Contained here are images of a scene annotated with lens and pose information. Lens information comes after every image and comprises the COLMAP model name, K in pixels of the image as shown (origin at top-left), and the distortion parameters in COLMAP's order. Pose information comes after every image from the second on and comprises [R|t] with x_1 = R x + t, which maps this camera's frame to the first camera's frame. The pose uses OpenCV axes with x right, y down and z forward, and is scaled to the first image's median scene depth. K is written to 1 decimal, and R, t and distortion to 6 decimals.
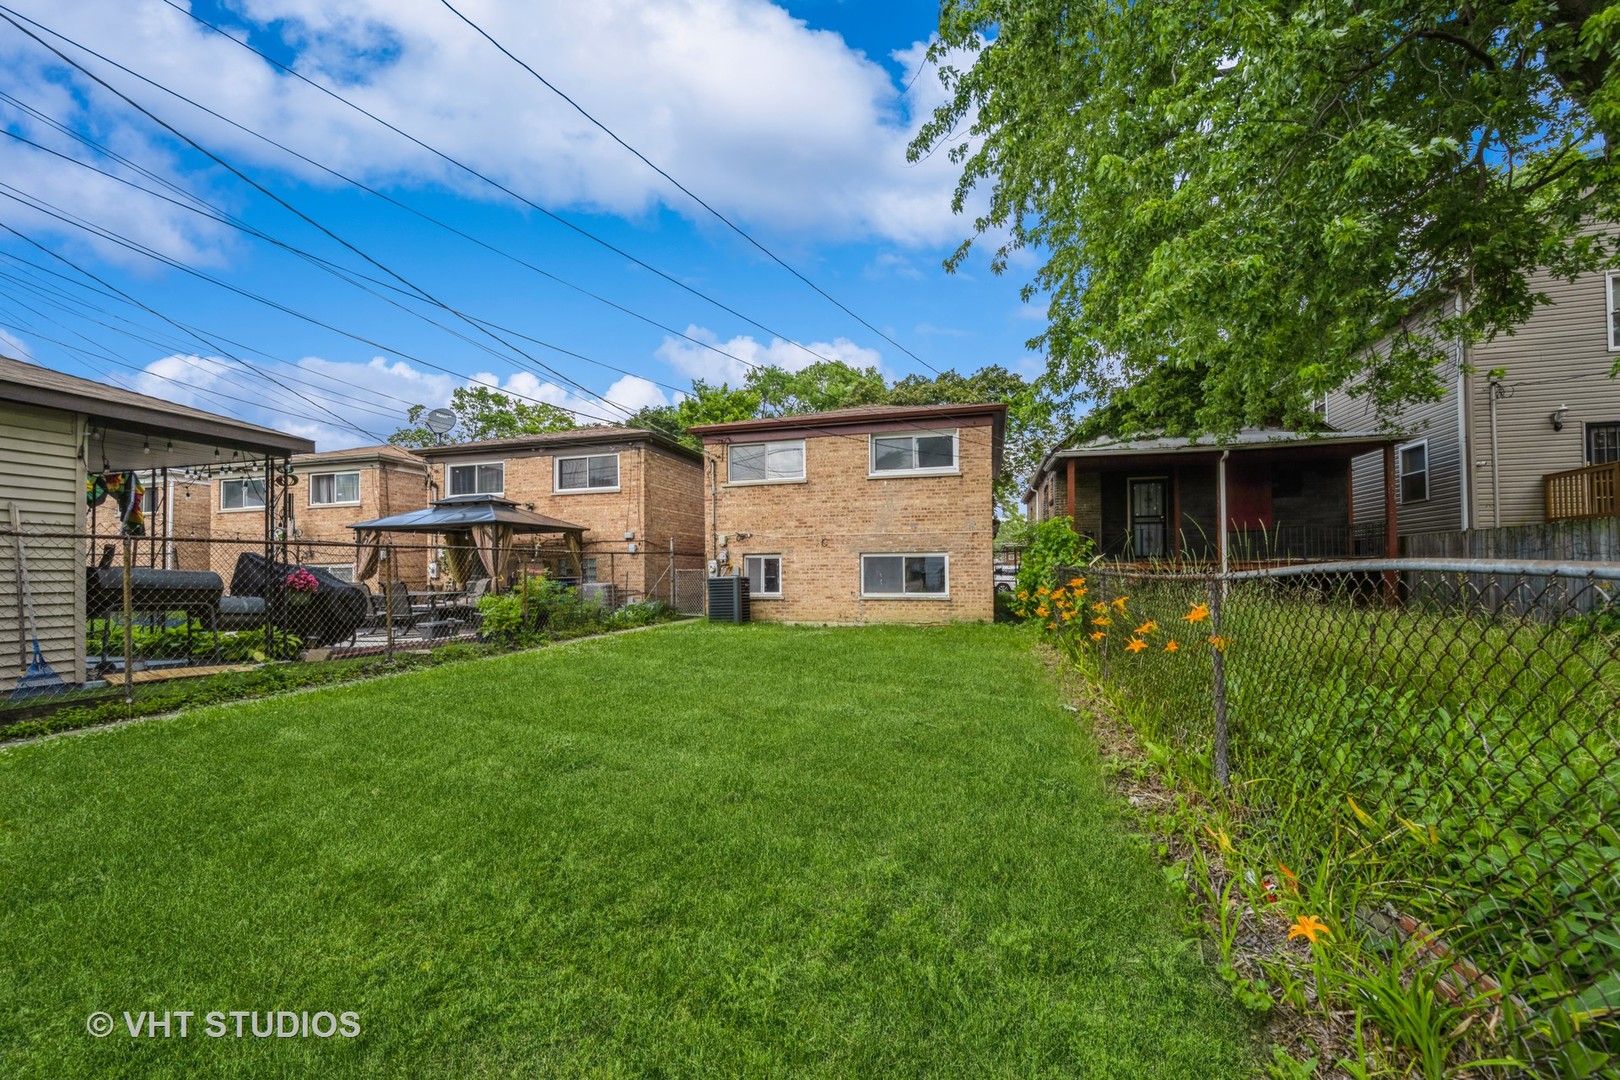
lens RADIAL K [[645.1, 0, 877.1], [0, 645.1, 549.1], [0, 0, 1]] dist [0.003232, 0.000084]
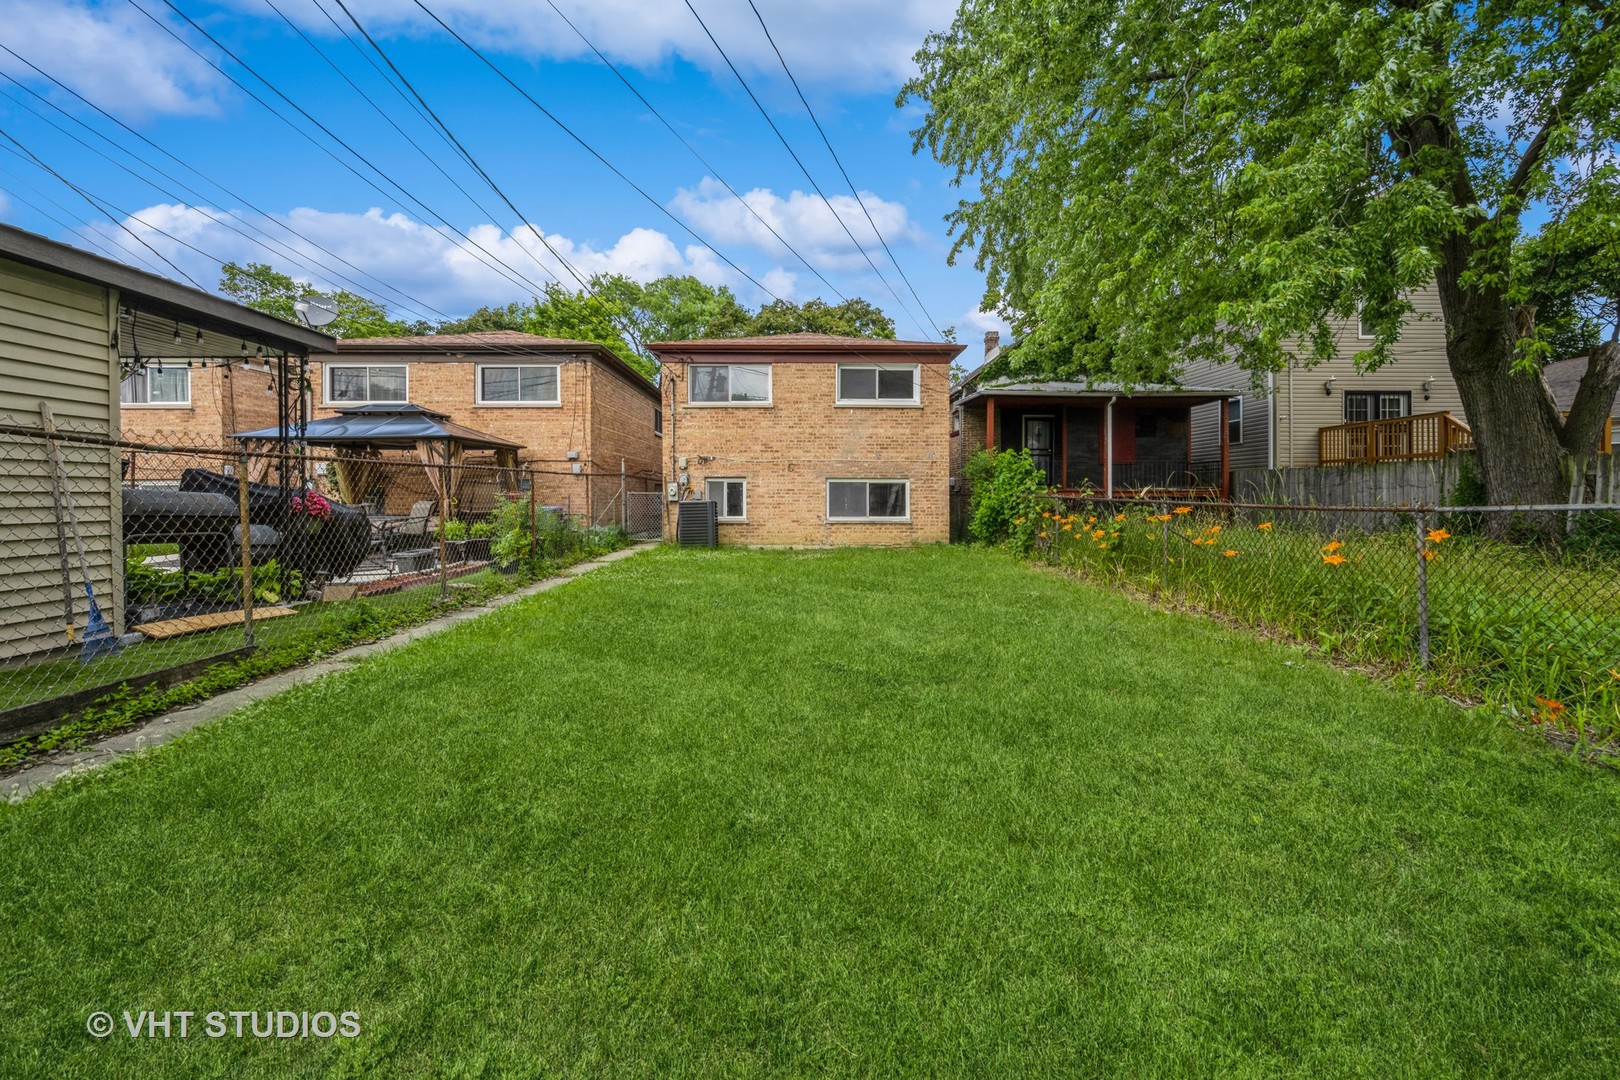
lens RADIAL K [[645.1, 0, 821.3], [0, 645.1, 490.1], [0, 0, 1]] dist [0.003232, 0.000084]
pose [[0.958240, 0.010254, 0.285782, -0.322503], [-0.019175, 0.999412, 0.028434, -0.004217], [-0.285323, -0.032727, 0.957873, 0.009611]]
